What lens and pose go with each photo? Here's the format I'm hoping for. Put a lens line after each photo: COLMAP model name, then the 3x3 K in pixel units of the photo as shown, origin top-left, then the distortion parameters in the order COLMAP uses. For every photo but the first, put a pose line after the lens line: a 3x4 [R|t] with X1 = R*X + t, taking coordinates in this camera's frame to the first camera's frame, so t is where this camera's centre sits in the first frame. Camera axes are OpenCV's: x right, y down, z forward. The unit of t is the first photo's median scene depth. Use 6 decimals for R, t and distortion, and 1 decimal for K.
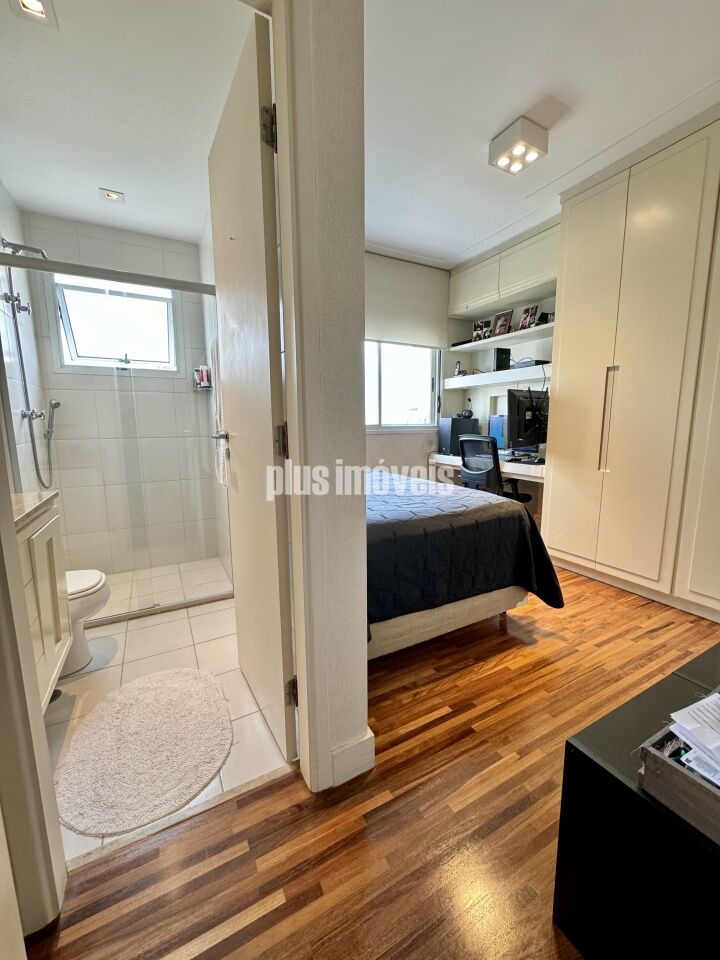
lens RADIAL K [[381.7, 0, 361.9], [0, 381.7, 479.5], [0, 0, 1]] dist [-0.002709, -0.000085]
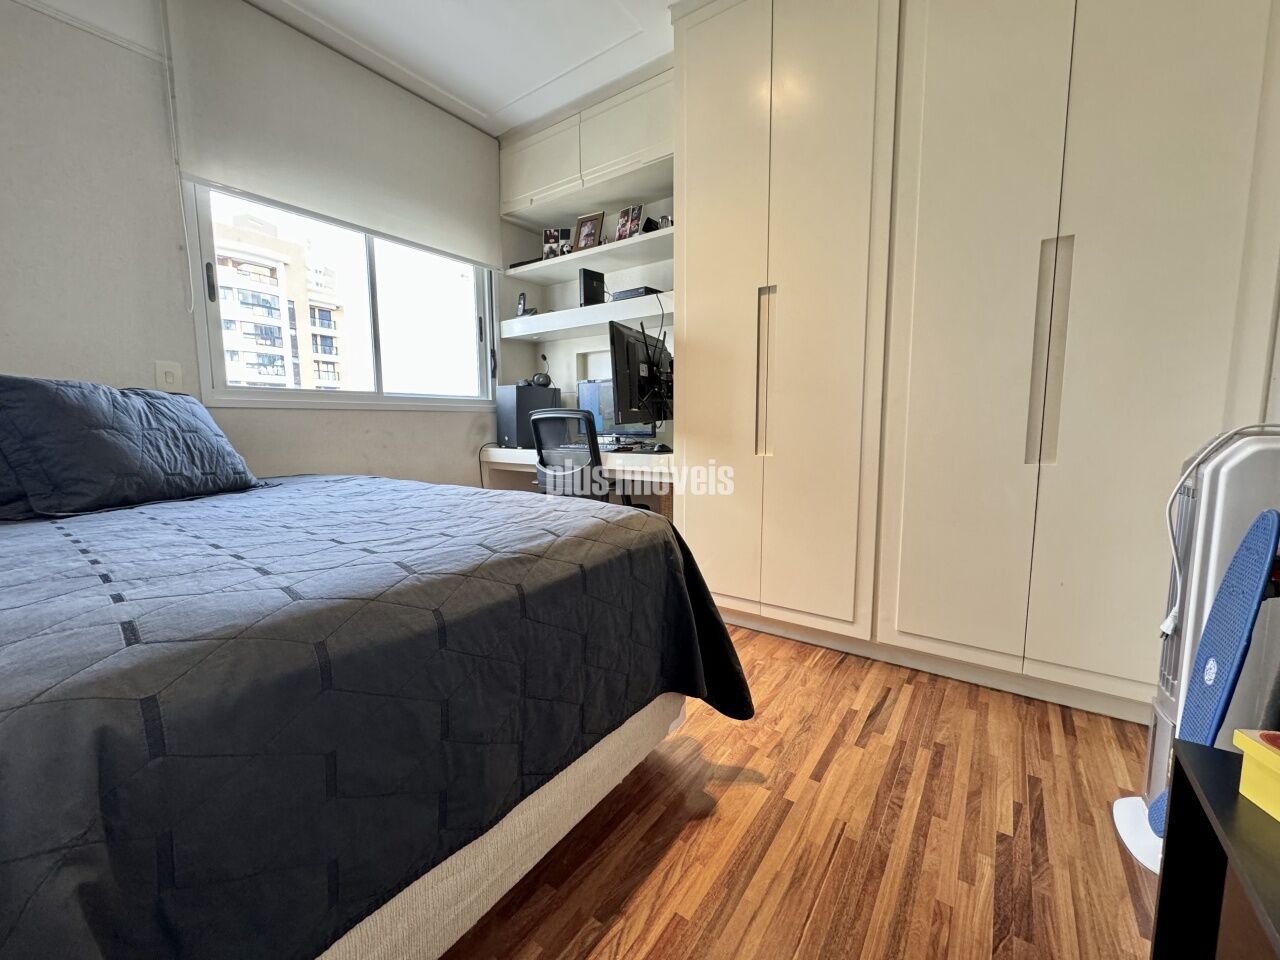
lens RADIAL K [[508.9, 0, 639.7], [0, 508.9, 478.9], [0, 0, 1]] dist [-0.002709, -0.000085]
pose [[0.898234, -0.047287, 0.436967, 0.081172], [0.064412, 0.997624, -0.024447, 0.021758], [-0.434772, 0.050105, 0.899145, 0.314881]]
